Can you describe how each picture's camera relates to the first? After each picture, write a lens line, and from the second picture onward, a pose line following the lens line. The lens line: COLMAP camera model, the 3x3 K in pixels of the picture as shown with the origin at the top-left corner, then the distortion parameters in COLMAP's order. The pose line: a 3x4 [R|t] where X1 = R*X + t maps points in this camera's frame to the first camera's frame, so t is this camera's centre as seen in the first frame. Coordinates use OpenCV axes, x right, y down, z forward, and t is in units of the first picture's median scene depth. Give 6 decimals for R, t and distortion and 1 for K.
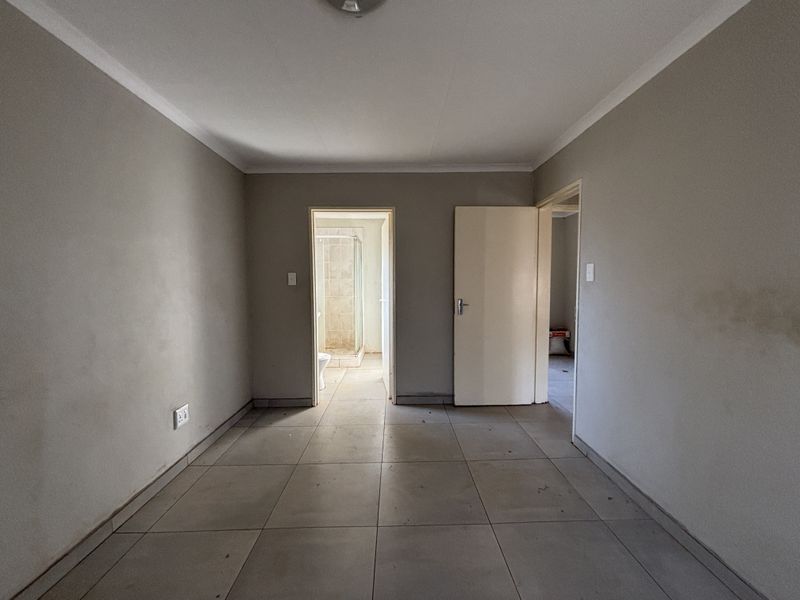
lens RADIAL K [[320.9, 0, 403.1], [0, 320.9, 304.6], [0, 0, 1]] dist [0.001319, -0.000246]
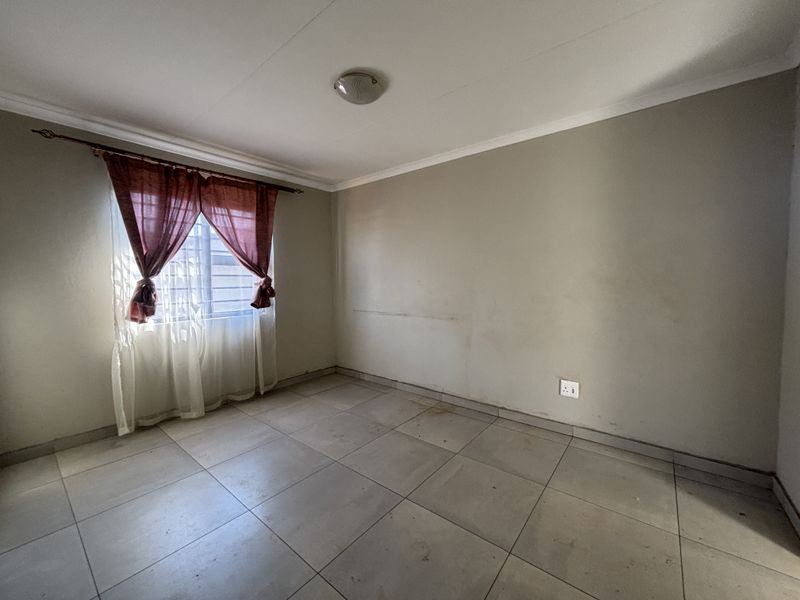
lens RADIAL K [[320.9, 0, 400.6], [0, 320.9, 302.8], [0, 0, 1]] dist [0.001319, -0.000246]
pose [[-0.645158, 0.074504, -0.760408, 0.345517], [-0.036051, 0.991158, 0.127699, -0.052385], [0.763198, 0.109799, -0.636767, 0.777029]]
